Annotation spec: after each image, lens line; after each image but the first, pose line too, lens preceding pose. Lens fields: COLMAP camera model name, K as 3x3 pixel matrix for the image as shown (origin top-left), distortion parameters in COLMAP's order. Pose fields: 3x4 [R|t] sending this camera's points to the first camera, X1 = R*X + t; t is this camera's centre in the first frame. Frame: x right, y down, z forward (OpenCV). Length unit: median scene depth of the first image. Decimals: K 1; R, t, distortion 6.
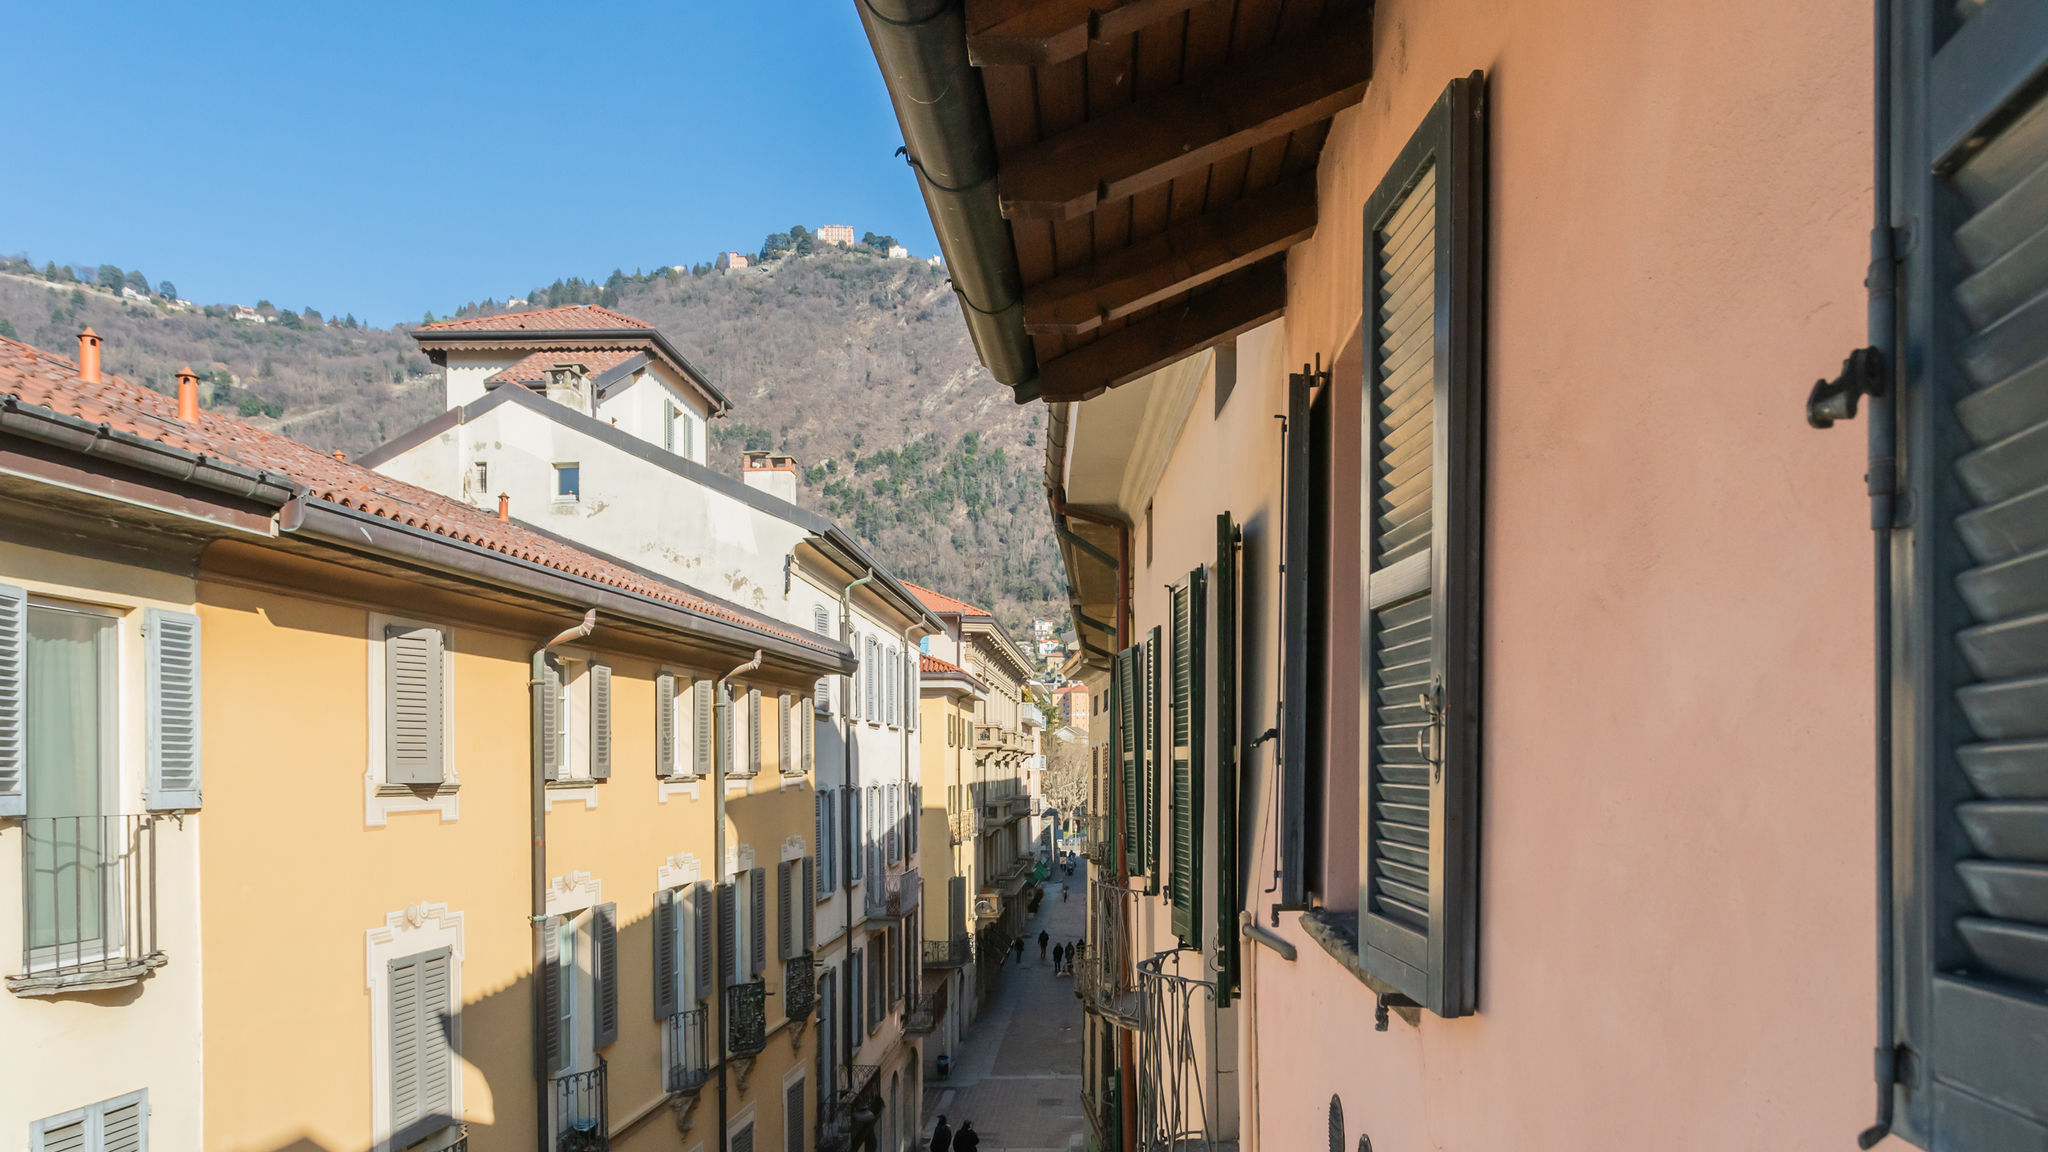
lens RADIAL K [[1341.3, 0, 1014.9], [0, 1341.3, 565.4], [0, 0, 1]] dist [0.000606, 0.003611]
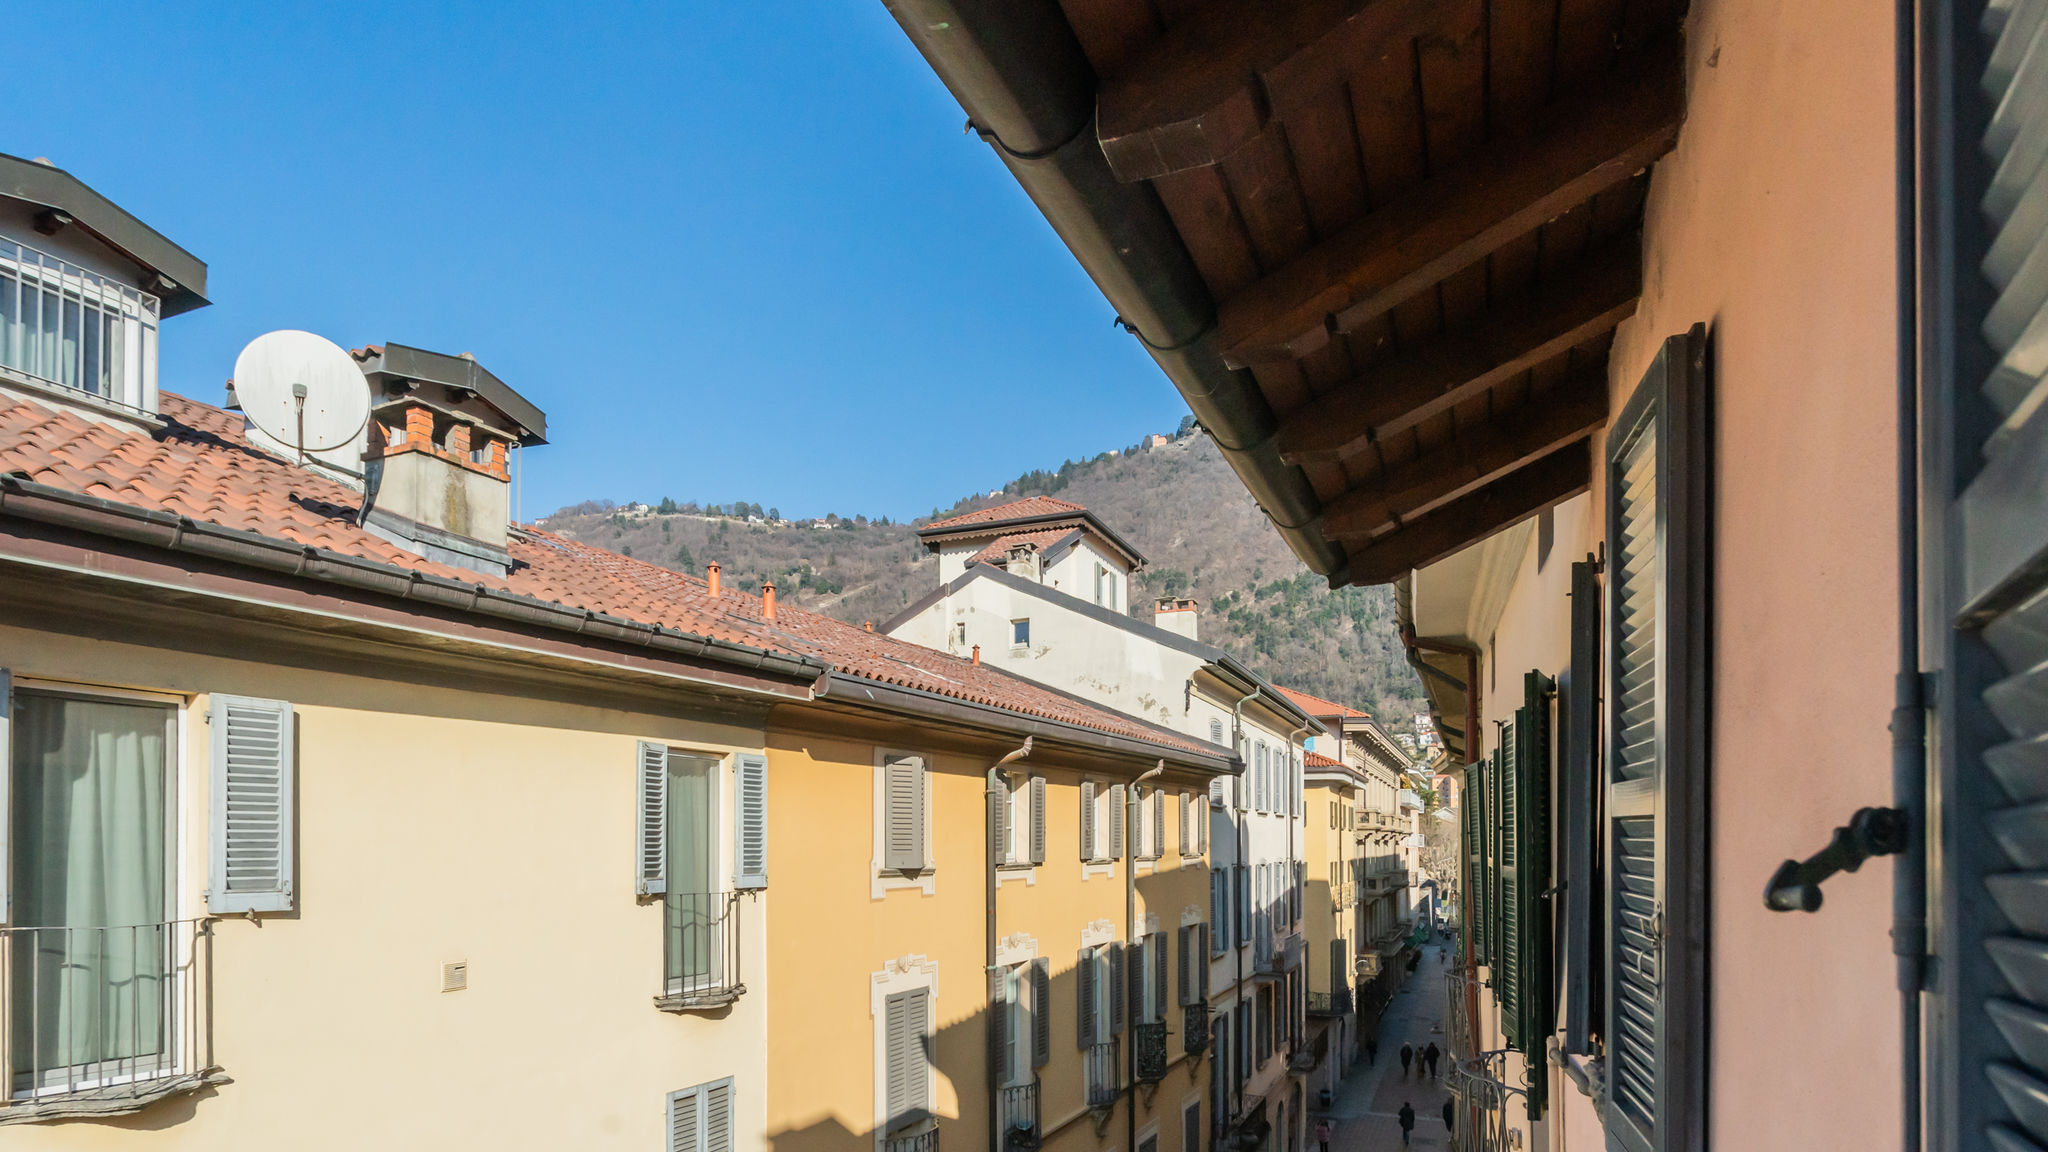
lens RADIAL K [[1056.0, 0, 1037.6], [0, 1056.0, 583.5], [0, 0, 1]] dist [-0.014793, 0.013339]
pose [[0.922098, -0.031315, -0.385687, 0.100199], [0.023791, 0.999422, -0.024266, -0.087401], [0.386224, 0.013200, 0.922311, 0.013165]]
